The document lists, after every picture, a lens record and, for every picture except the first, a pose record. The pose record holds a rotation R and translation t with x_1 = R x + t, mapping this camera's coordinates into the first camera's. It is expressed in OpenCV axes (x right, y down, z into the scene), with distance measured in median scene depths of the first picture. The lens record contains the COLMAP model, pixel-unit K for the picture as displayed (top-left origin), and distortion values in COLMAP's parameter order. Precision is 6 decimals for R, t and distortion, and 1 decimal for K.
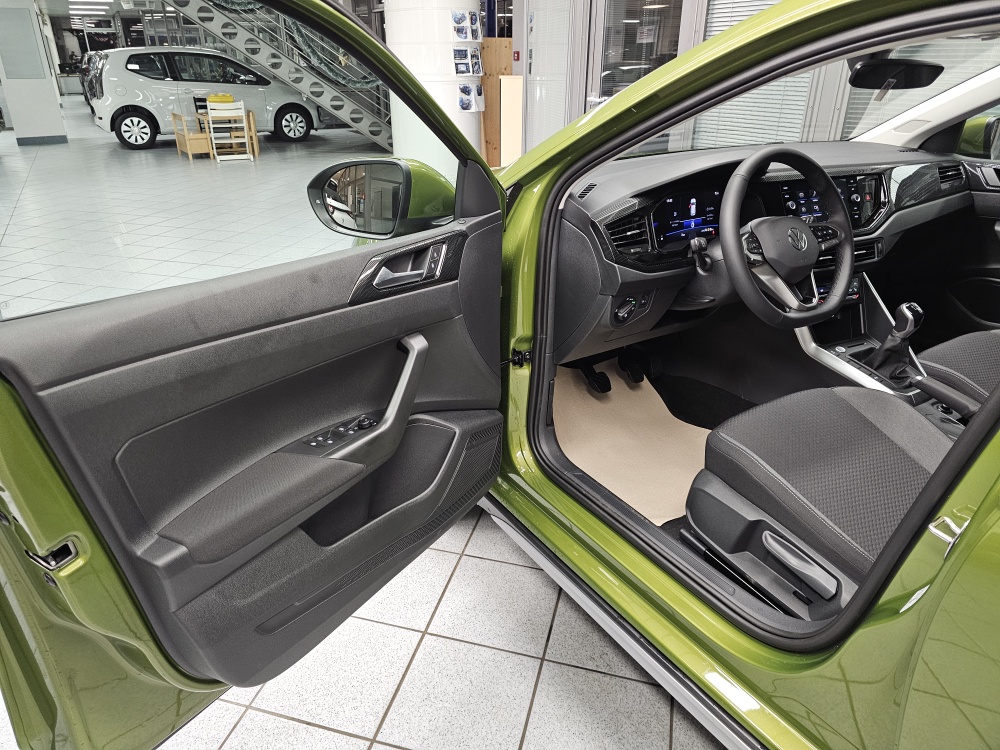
lens RADIAL K [[667.9, 0, 493.0], [0, 667.9, 381.7], [0, 0, 1]] dist [0.021060, -0.021639]
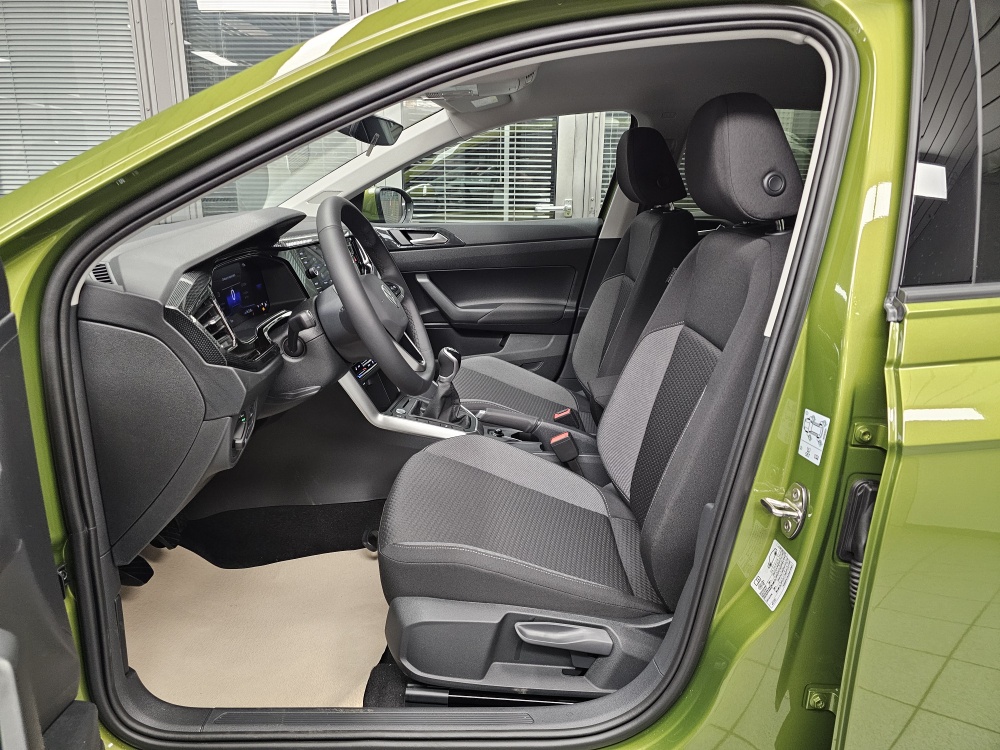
lens RADIAL K [[667.9, 0, 496.7], [0, 667.9, 364.9], [0, 0, 1]] dist [0.021060, -0.021639]
pose [[0.523140, -0.219691, 0.823445, -0.193519], [0.362707, 0.931726, 0.018150, -0.089072], [-0.771212, 0.289175, 0.567106, 0.405737]]
